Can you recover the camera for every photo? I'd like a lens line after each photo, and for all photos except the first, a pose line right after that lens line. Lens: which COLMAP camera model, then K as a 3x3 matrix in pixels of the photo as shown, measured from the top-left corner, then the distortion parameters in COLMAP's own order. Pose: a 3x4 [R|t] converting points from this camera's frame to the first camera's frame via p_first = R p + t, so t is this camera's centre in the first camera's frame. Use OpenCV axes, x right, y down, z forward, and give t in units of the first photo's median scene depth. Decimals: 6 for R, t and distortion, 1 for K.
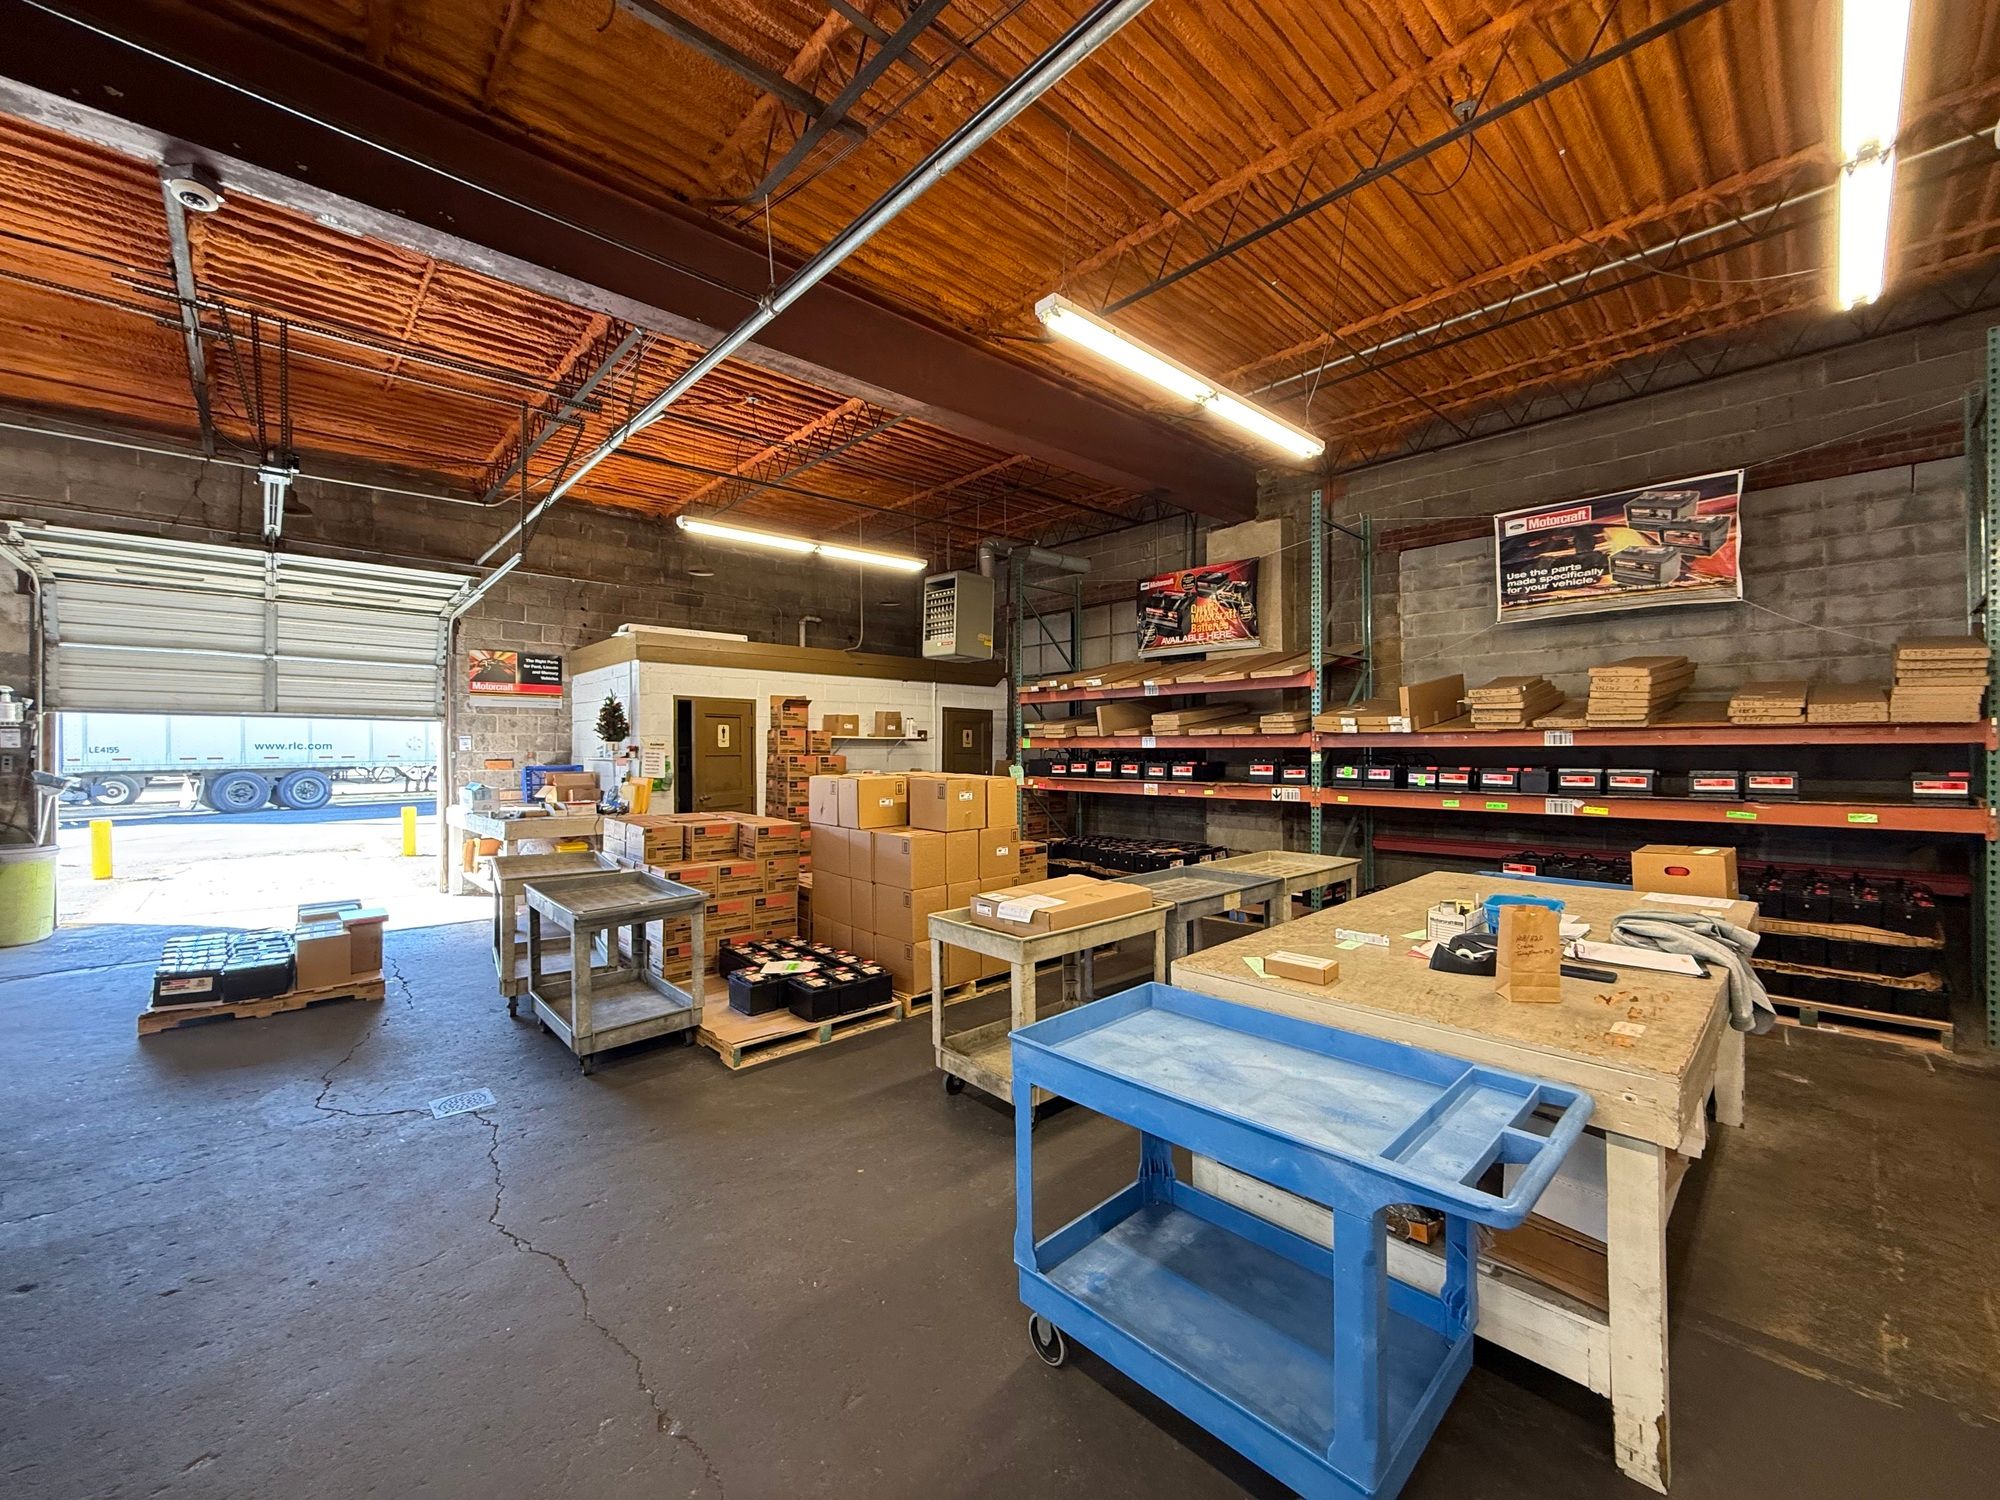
lens RADIAL K [[797.8, 0, 996.1], [0, 797.8, 749.5], [0, 0, 1]] dist [0.000206, 0.000080]
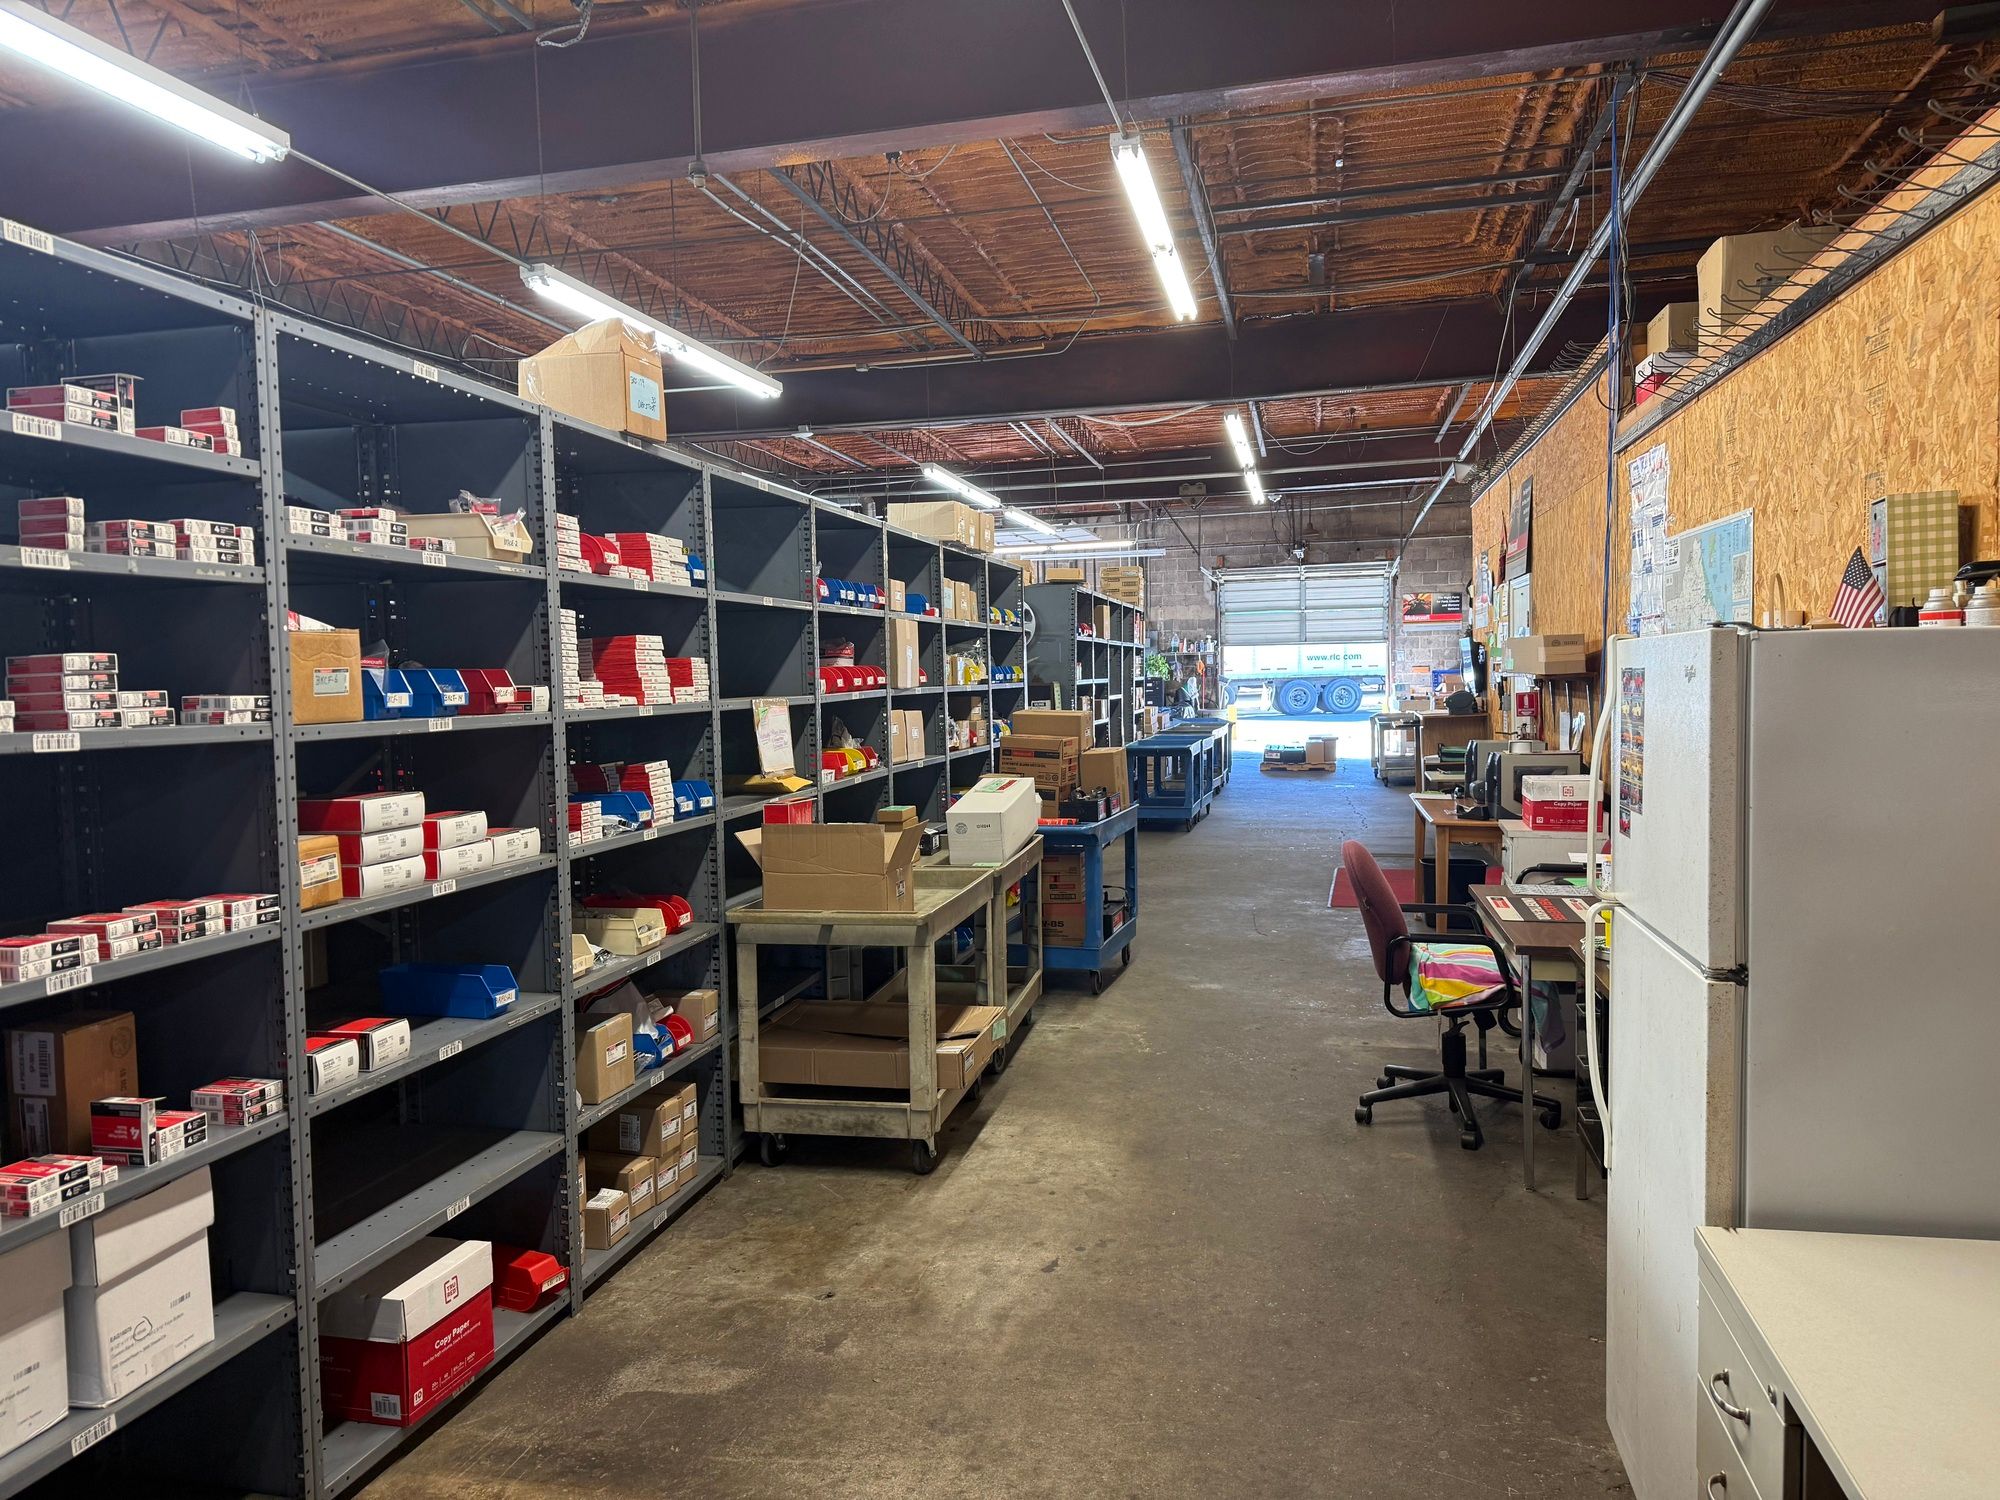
lens RADIAL K [[1398.1, 0, 951.8], [0, 1398.1, 765.5], [0, 0, 1]] dist [0.038982, 0.000357]
pose [[0.534450, 0.046160, -0.843938, 1.866658], [0.024446, 0.997246, 0.070027, -0.012549], [0.844846, -0.058057, 0.531850, -1.893351]]
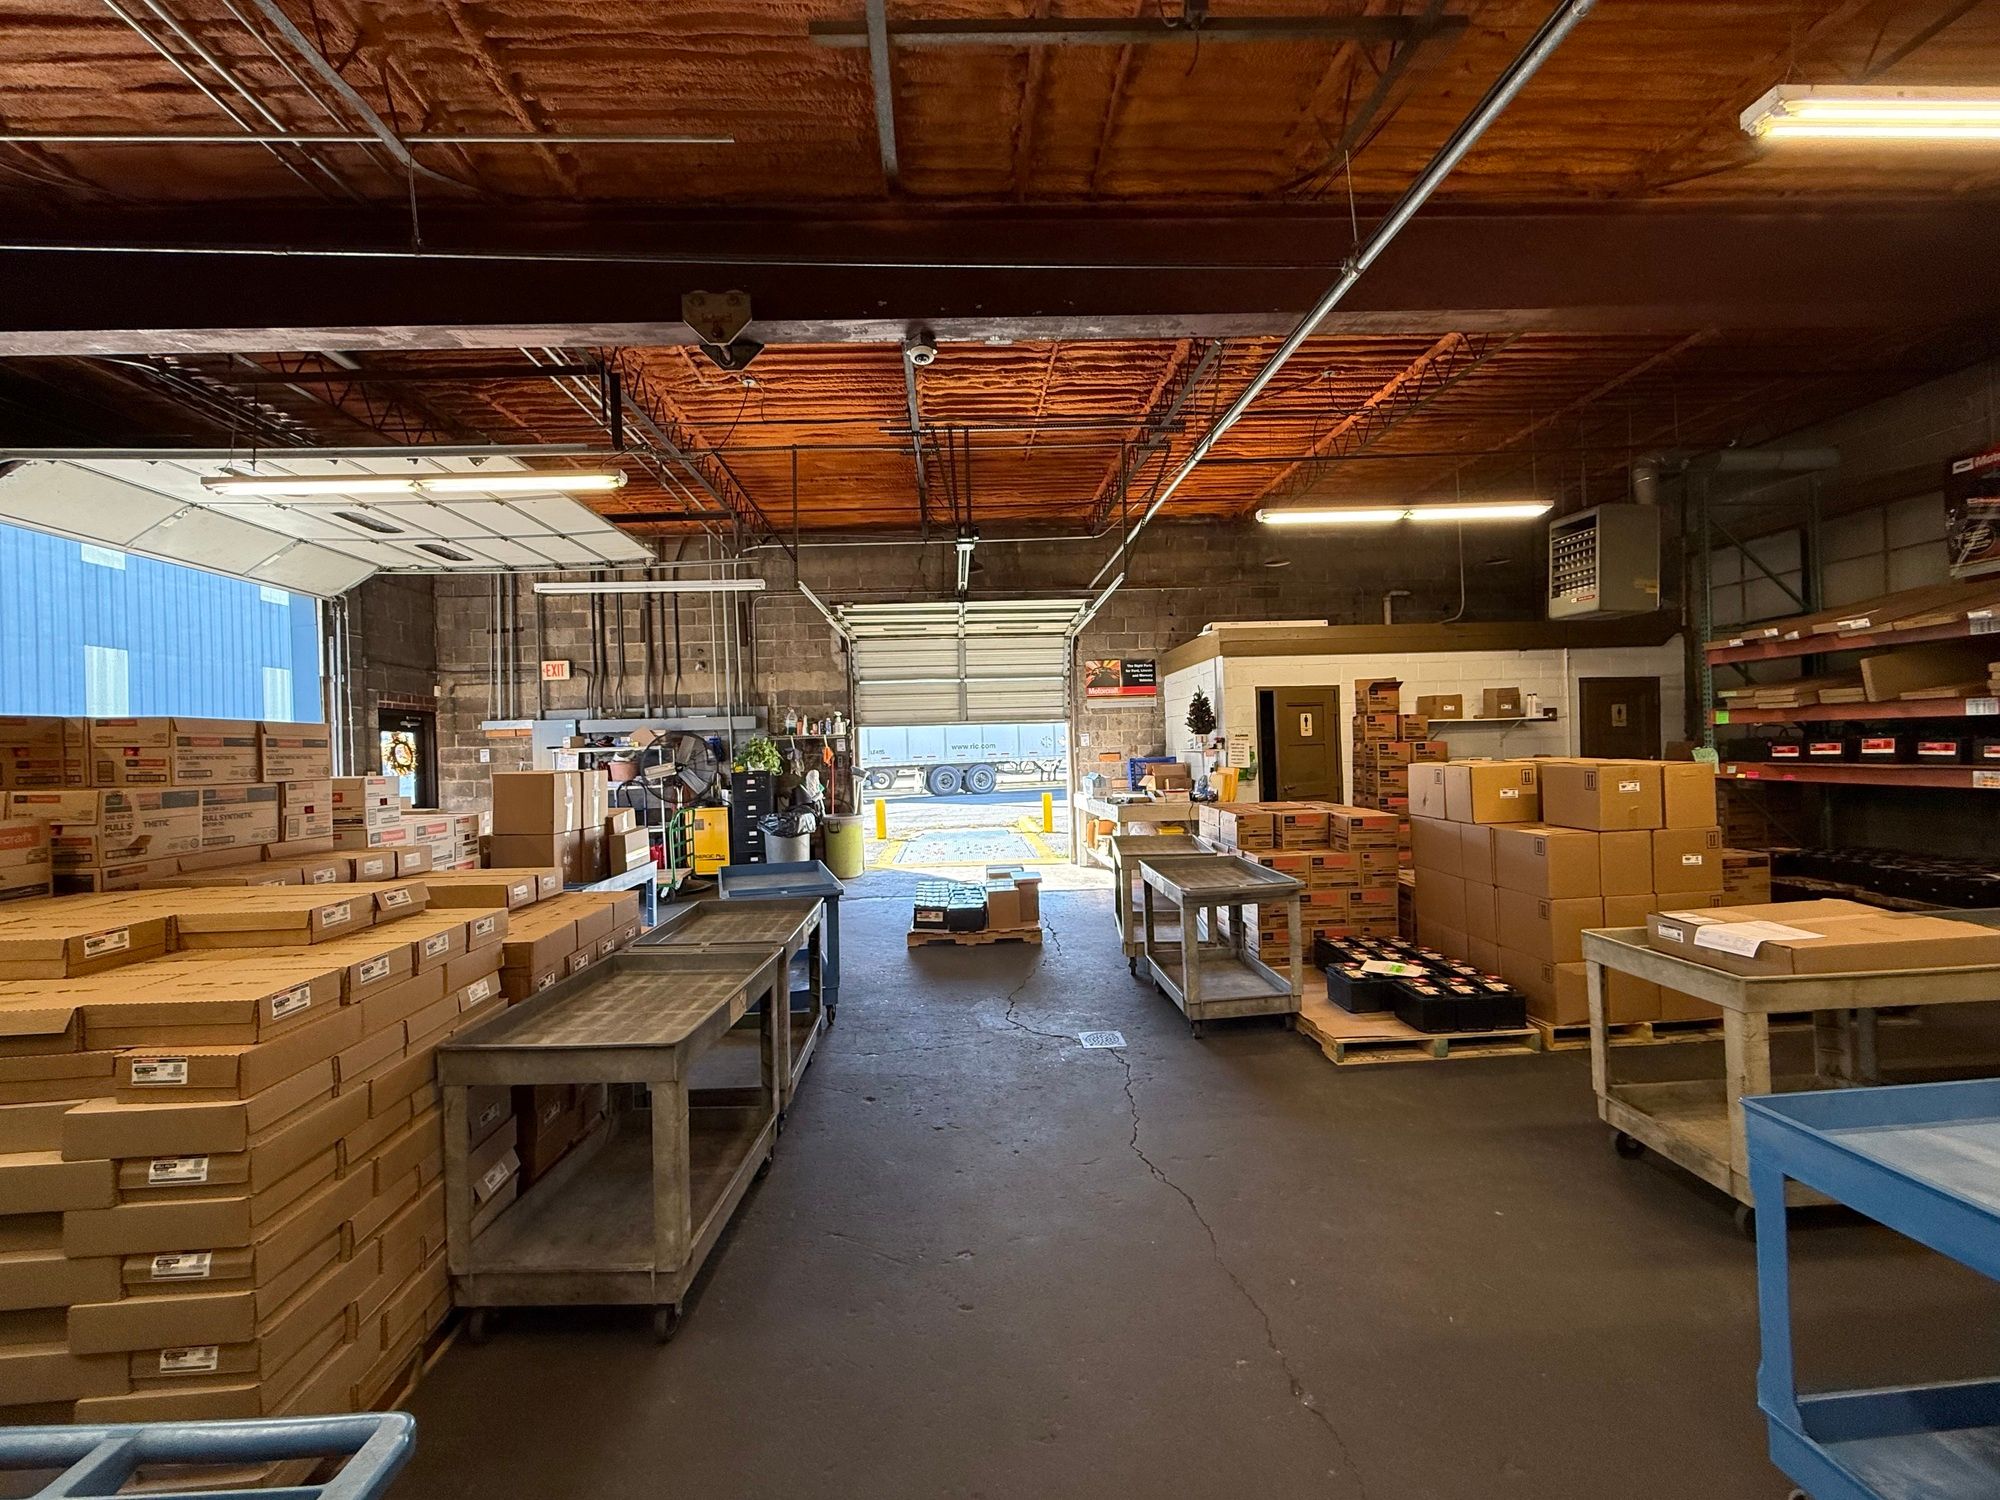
lens RADIAL K [[797.8, 0, 992.0], [0, 797.8, 750.6], [0, 0, 1]] dist [0.000206, 0.000080]
pose [[0.767775, -0.021276, -0.640366, -0.013415], [0.029893, 0.999550, 0.002631, 0.001206], [0.640022, -0.021162, 0.768065, -0.009207]]
